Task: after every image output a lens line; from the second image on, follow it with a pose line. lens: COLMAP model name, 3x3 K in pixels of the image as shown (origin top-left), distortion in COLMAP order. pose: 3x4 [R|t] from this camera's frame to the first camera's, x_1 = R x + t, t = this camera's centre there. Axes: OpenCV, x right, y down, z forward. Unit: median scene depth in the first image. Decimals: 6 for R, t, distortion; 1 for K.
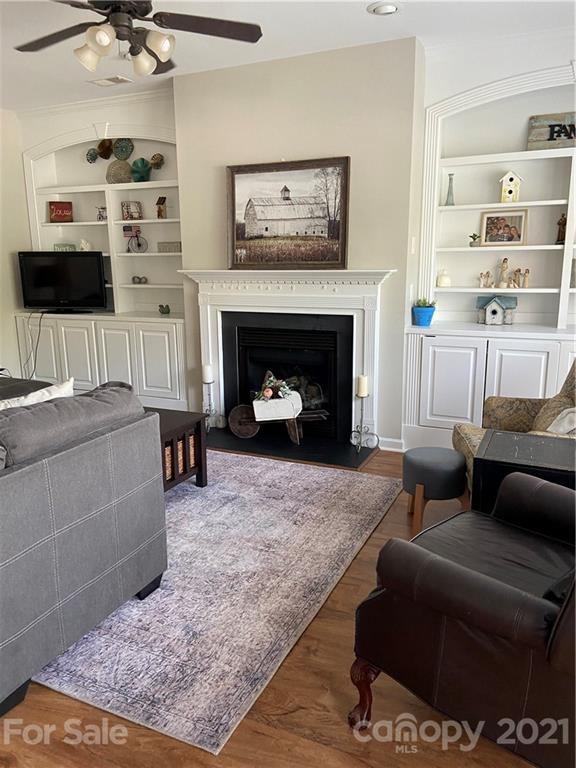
lens RADIAL K [[583.1, 0, 288.0], [0, 583.1, 384.0], [0, 0, 1]] dist [0.125791, -0.165275]
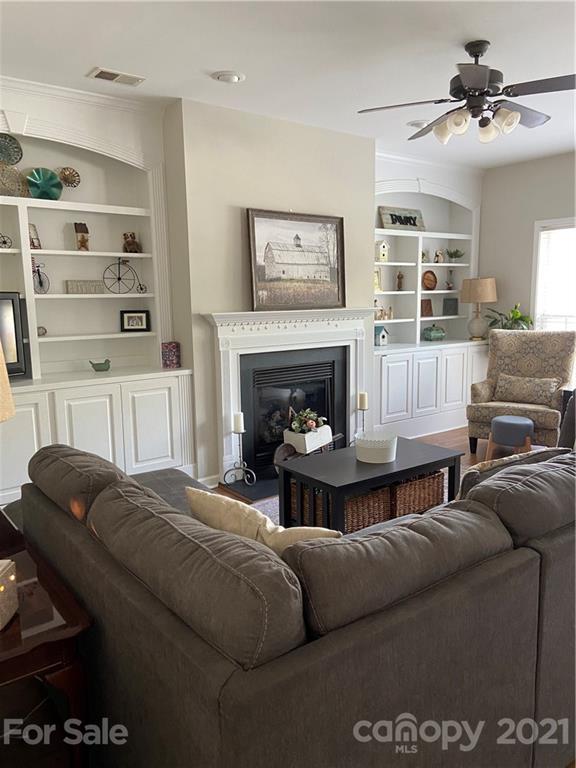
lens RADIAL K [[583.1, 0, 288.0], [0, 583.1, 384.0], [0, 0, 1]] dist [0.125791, -0.165275]
pose [[0.455033, -0.128213, 0.881196, -0.982556], [0.197749, 0.979420, 0.040390, -0.107941], [-0.868240, 0.155877, 0.471022, 0.529918]]
